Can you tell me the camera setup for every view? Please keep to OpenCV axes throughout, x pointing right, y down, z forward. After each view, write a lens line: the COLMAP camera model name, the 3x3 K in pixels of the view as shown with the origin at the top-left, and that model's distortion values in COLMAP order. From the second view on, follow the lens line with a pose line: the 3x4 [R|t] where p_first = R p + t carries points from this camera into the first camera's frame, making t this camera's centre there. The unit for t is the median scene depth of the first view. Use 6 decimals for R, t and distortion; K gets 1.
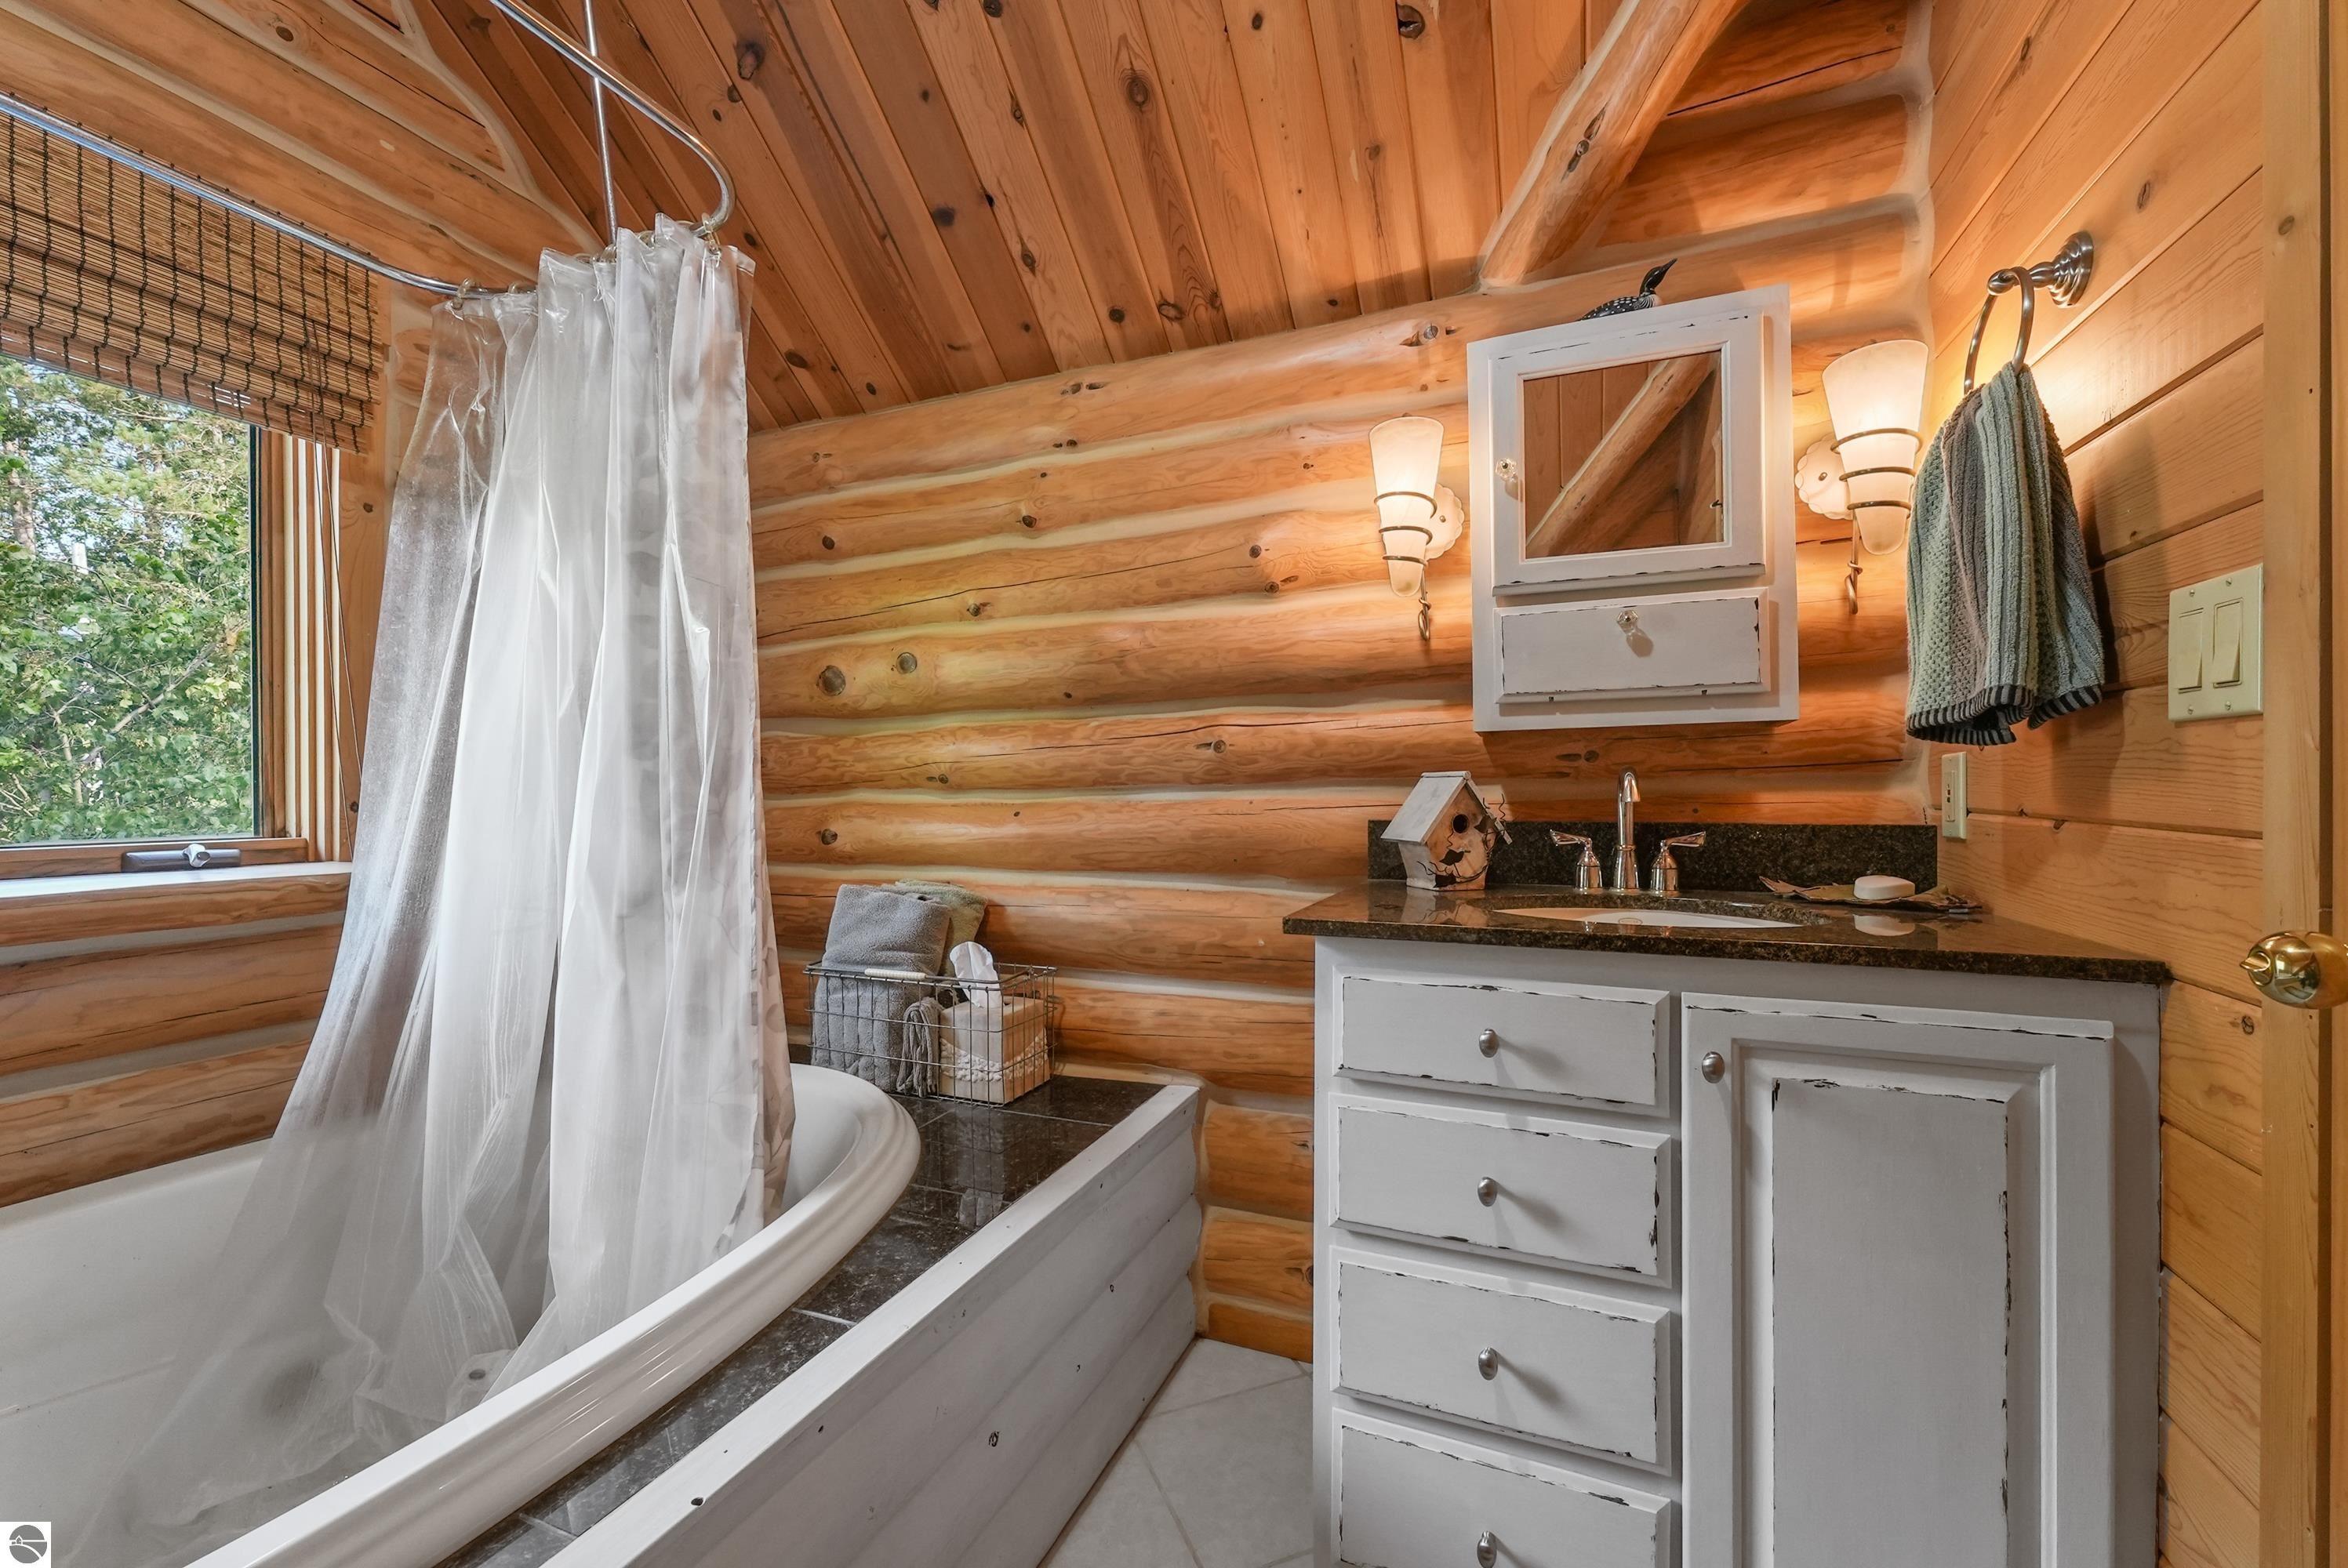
lens RADIAL K [[956.4, 0, 1135.4], [0, 956.4, 797.0], [0, 0, 1]] dist [0.003927, 0.000036]
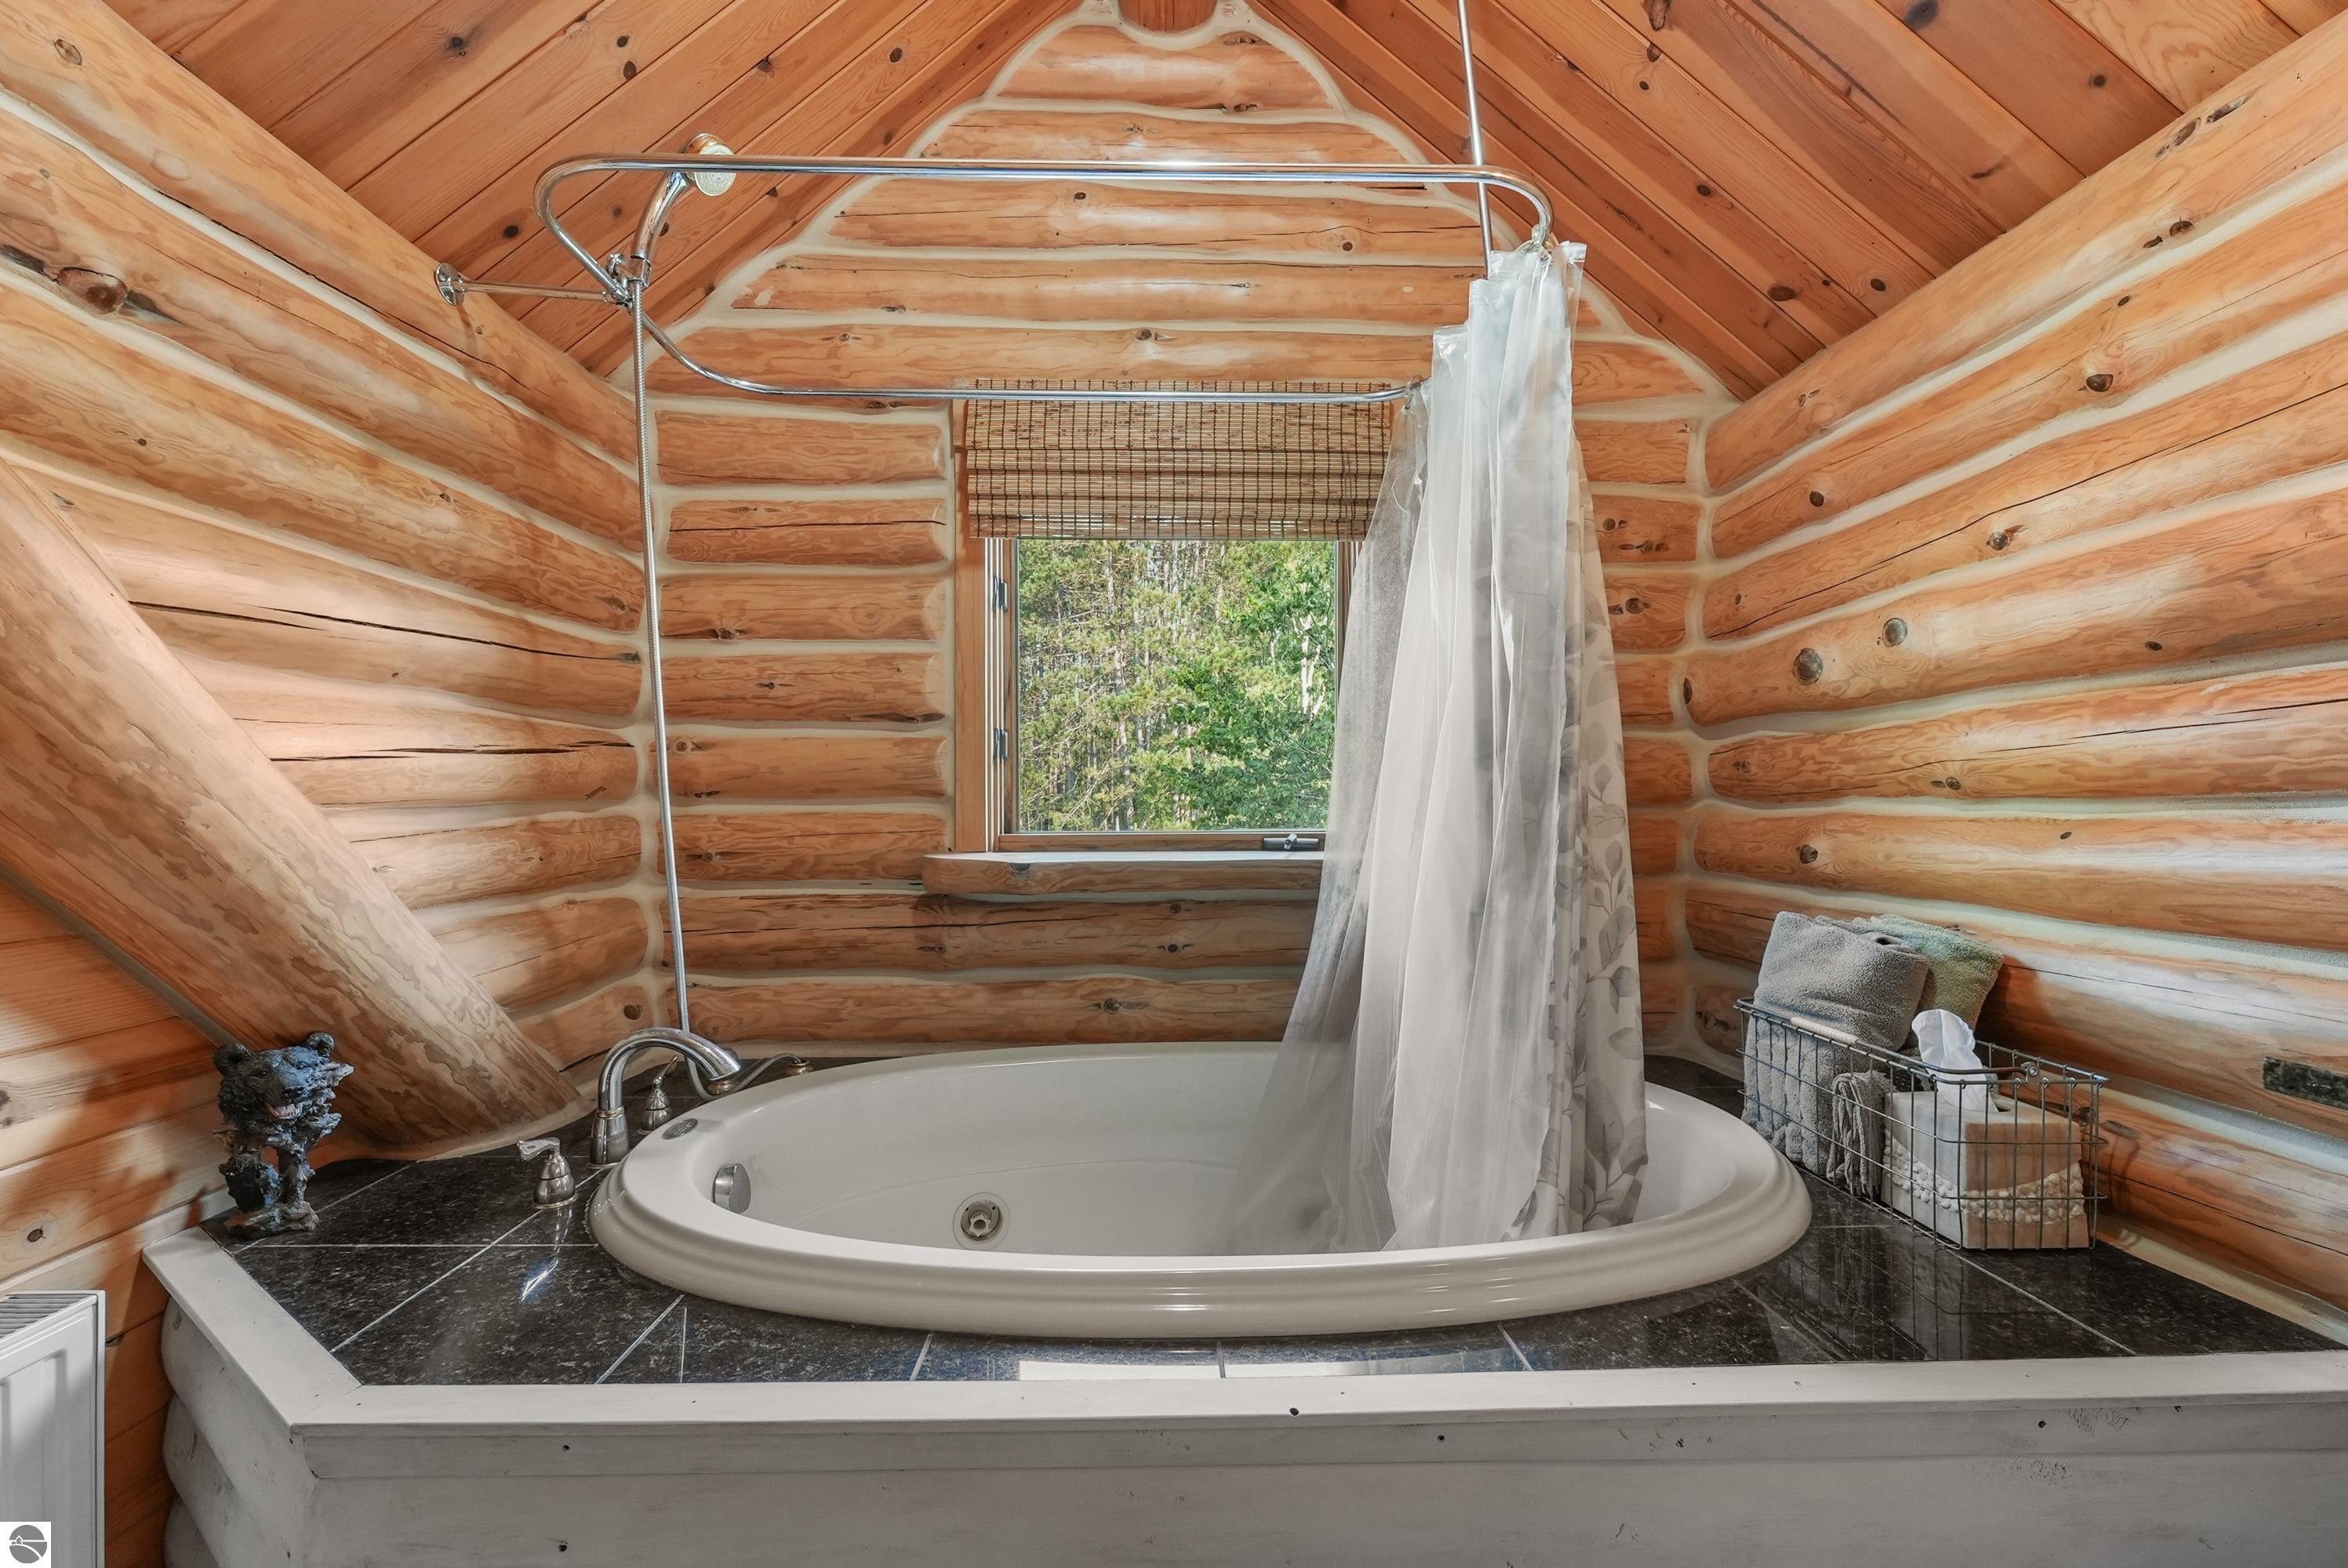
lens RADIAL K [[956.4, 0, 1164.5], [0, 956.4, 819.7], [0, 0, 1]] dist [0.003927, 0.000036]
pose [[0.423260, 0.022009, -0.905741, 0.226987], [-0.005564, 0.999749, 0.021694, -0.004126], [0.905991, -0.004143, 0.423277, 0.160705]]
